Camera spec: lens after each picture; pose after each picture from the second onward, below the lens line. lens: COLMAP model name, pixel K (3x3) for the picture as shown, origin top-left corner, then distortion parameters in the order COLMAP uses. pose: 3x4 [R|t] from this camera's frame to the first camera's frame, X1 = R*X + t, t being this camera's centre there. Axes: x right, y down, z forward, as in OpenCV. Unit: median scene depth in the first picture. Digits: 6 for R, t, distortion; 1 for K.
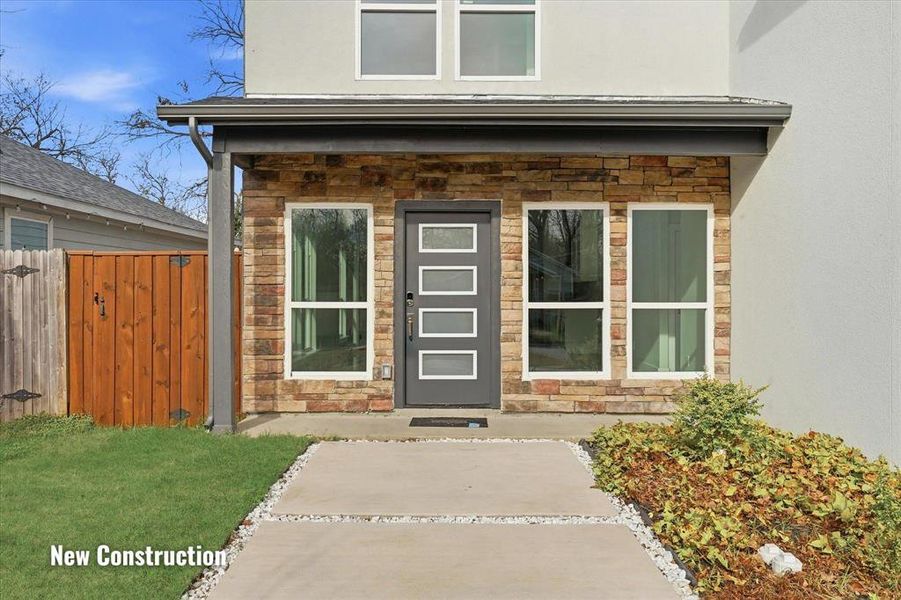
lens RADIAL K [[695.0, 0, 447.6], [0, 695.0, 293.5], [0, 0, 1]] dist [0.000513, -0.001073]
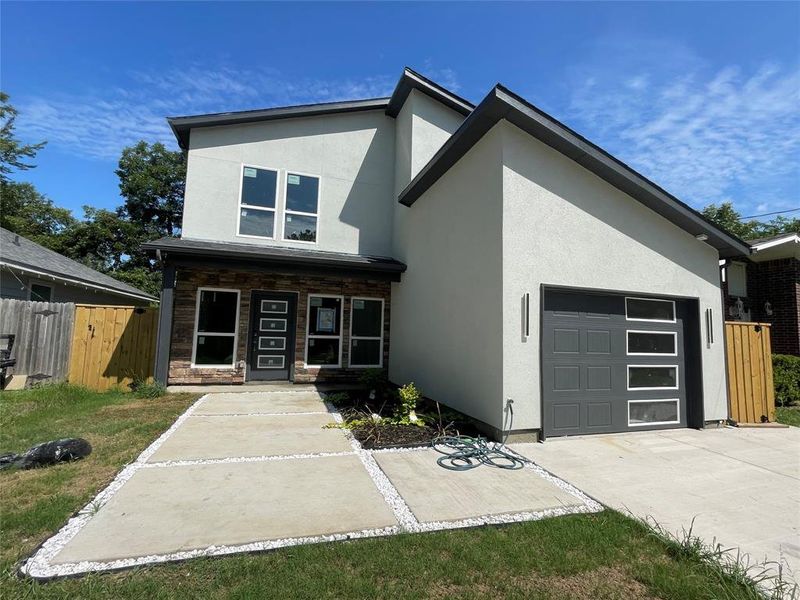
lens RADIAL K [[372.5, 0, 401.2], [0, 372.5, 302.1], [0, 0, 1]] dist [-0.003544, -0.001455]
pose [[0.950246, 0.053117, 0.306939, 0.020536], [-0.026422, 0.995547, -0.090484, 0.006393], [-0.310379, 0.077872, 0.947418, -0.319706]]
